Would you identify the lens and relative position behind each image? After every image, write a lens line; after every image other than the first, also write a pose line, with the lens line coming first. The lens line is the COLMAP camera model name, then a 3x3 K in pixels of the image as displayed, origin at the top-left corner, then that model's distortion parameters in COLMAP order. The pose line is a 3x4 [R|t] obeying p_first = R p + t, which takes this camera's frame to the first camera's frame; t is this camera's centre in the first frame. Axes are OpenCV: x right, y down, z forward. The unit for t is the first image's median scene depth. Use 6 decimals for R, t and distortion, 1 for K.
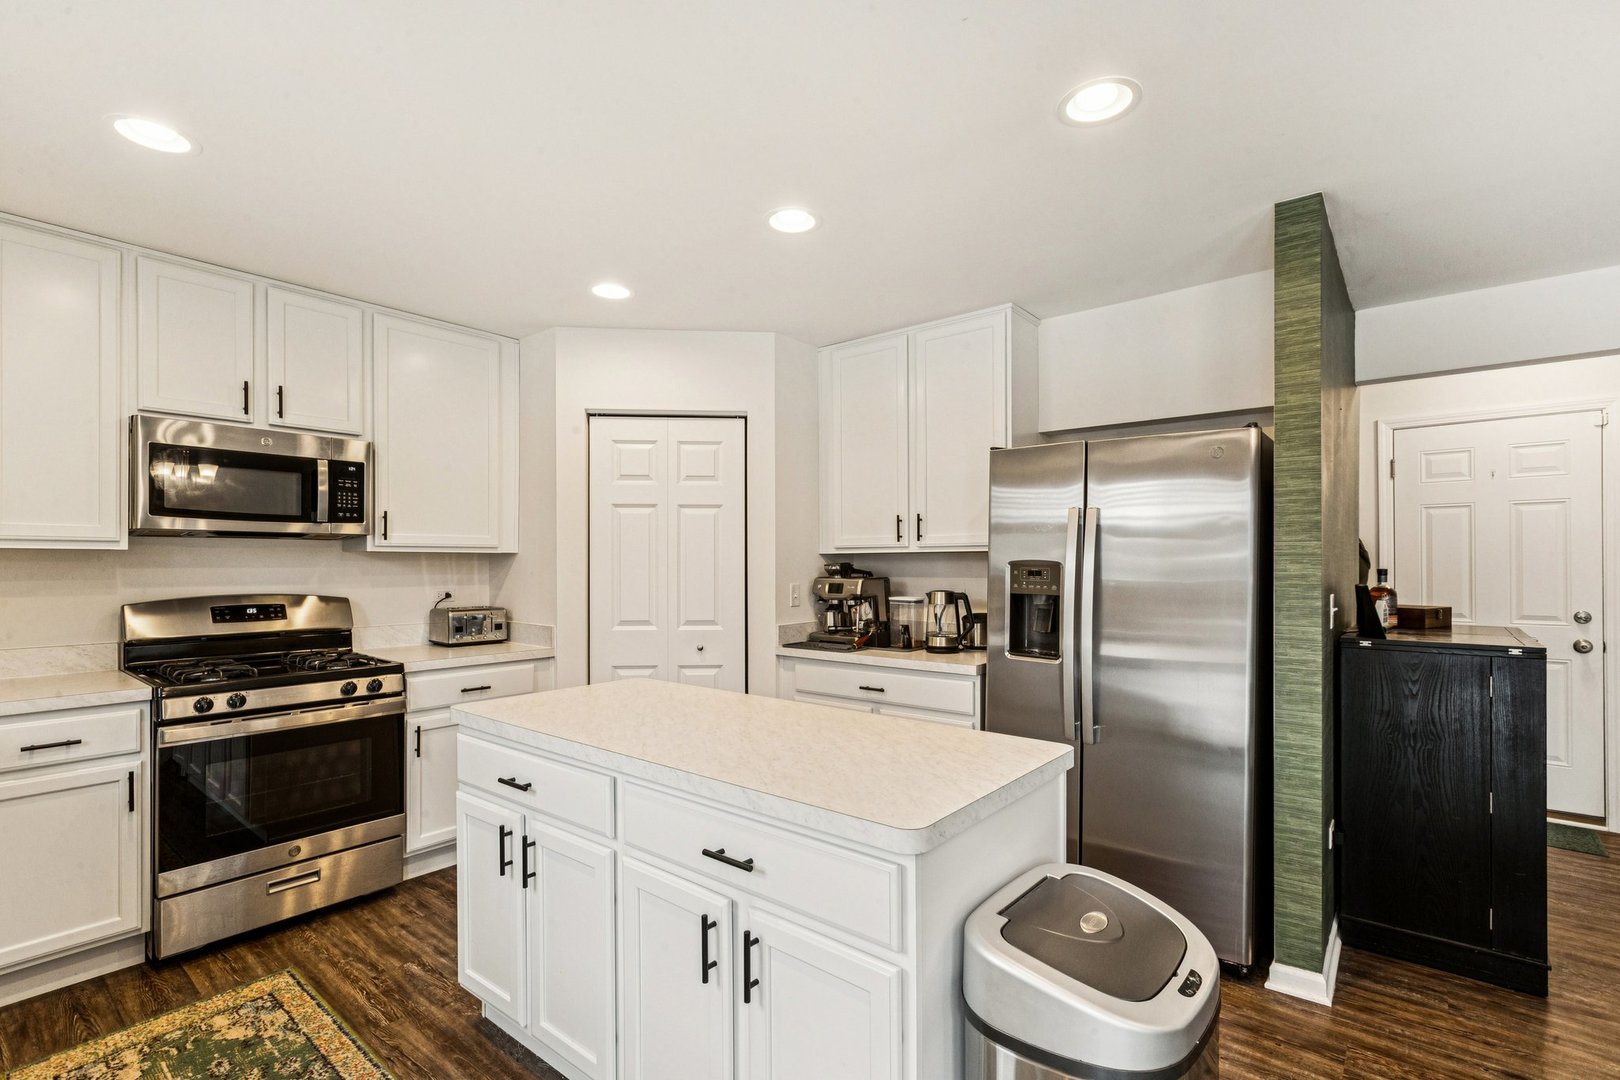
lens RADIAL K [[742.5, 0, 812.1], [0, 742.5, 557.0], [0, 0, 1]] dist [0.001320, -0.000172]
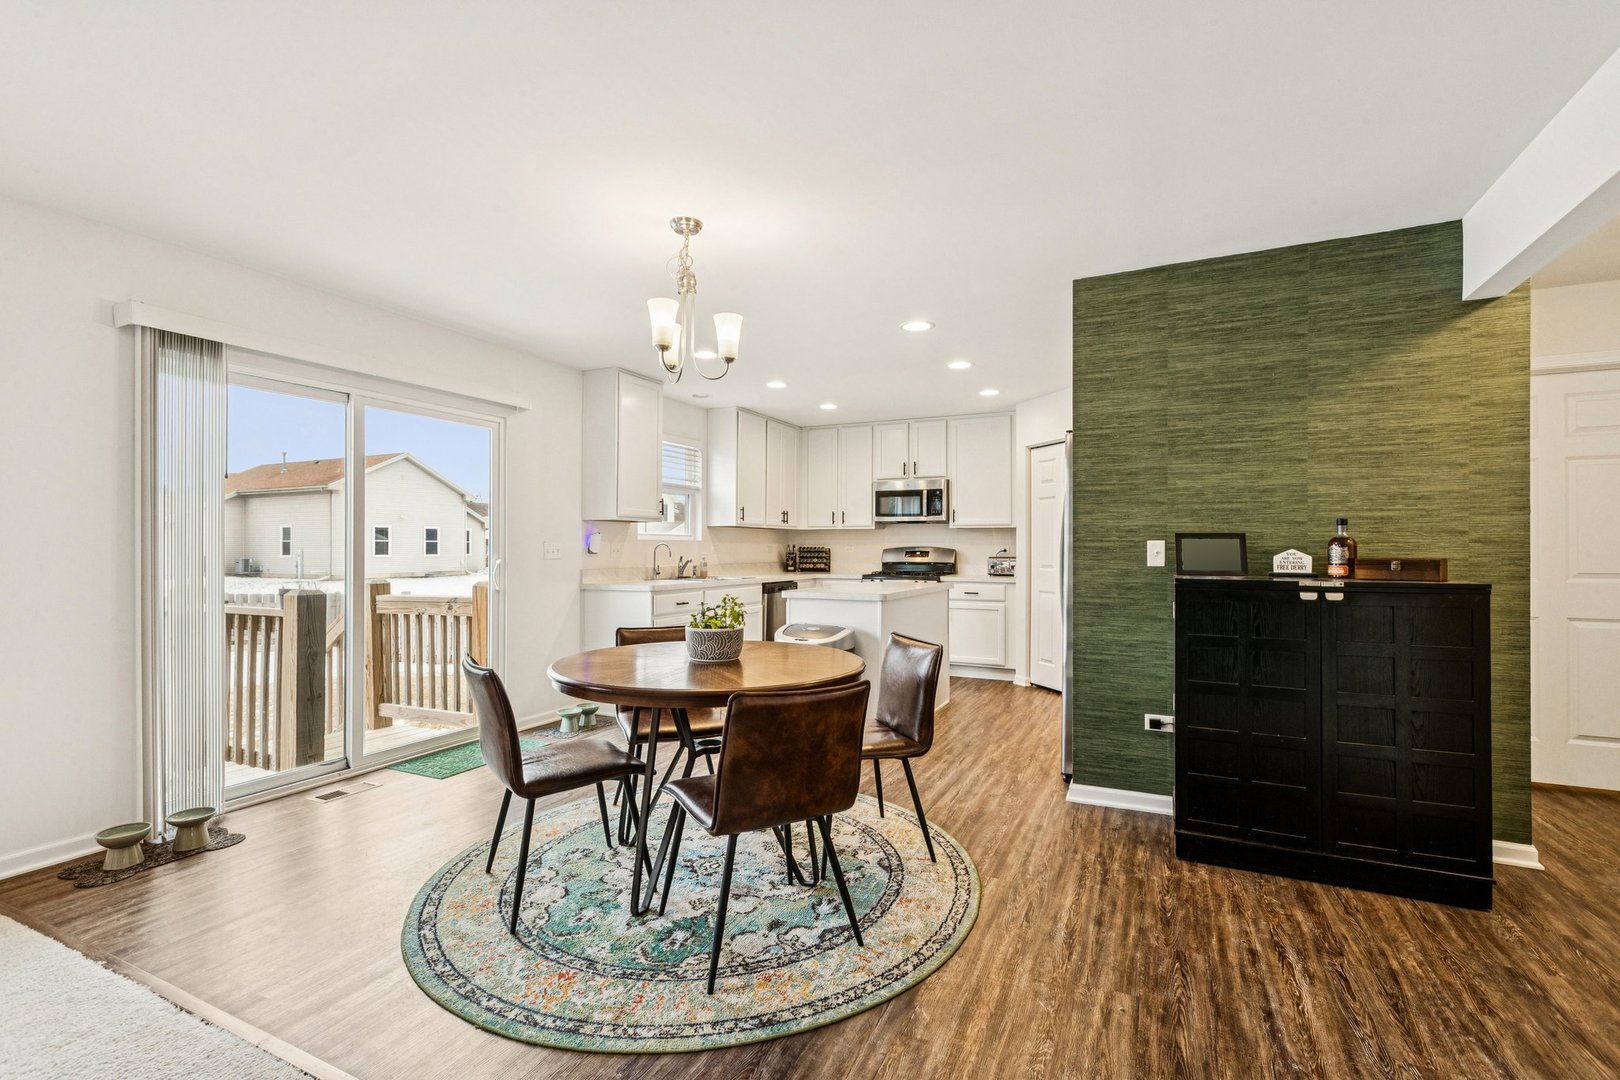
lens RADIAL K [[730.0, 0, 818.4], [0, 730.0, 546.8], [0, 0, 1]] dist [0.001182, 0.000013]
pose [[0.247951, 0.000529, -0.968773, 1.487841], [0.003068, 0.999994, 0.001331, 0.046670], [0.968768, -0.003302, 0.247948, 0.079900]]
